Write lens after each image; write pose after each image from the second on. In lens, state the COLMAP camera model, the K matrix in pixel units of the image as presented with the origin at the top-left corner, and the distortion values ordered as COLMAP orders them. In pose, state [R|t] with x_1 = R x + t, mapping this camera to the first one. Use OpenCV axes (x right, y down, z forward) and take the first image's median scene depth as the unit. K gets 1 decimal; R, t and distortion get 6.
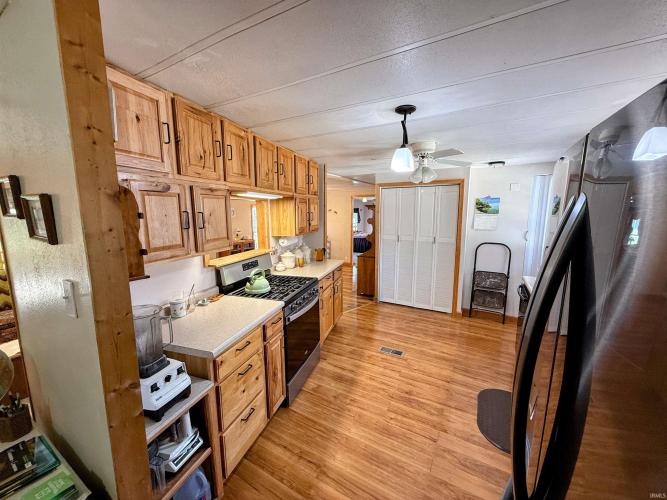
lens RADIAL K [[265.4, 0, 332.9], [0, 265.4, 251.1], [0, 0, 1]] dist [-0.000518, 0.000339]
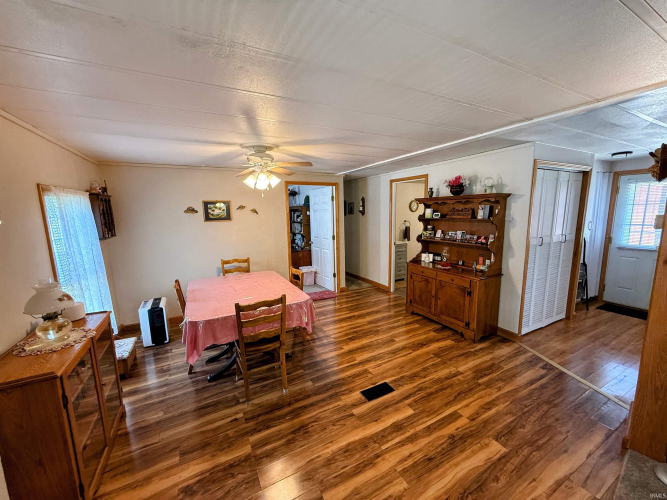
lens RADIAL K [[265.4, 0, 332.9], [0, 265.4, 251.1], [0, 0, 1]] dist [-0.000518, 0.000339]
pose [[0.536582, -0.135241, 0.832940, -0.741013], [0.141460, 0.987522, 0.069211, -0.171669], [-0.831907, 0.080691, 0.549018, 1.230232]]
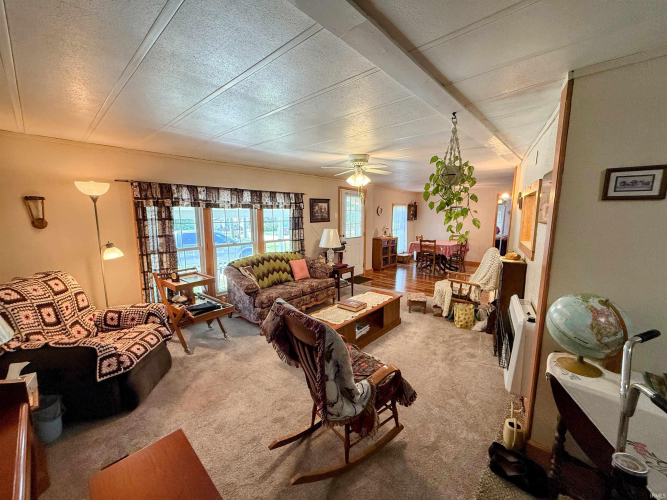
lens RADIAL K [[265.4, 0, 332.9], [0, 265.4, 251.1], [0, 0, 1]] dist [-0.000518, 0.000339]
pose [[0.976351, 0.036936, -0.213011, -0.605501], [-0.038778, 0.999238, -0.004477, 0.049806], [0.212683, 0.012631, 0.977040, -0.141910]]
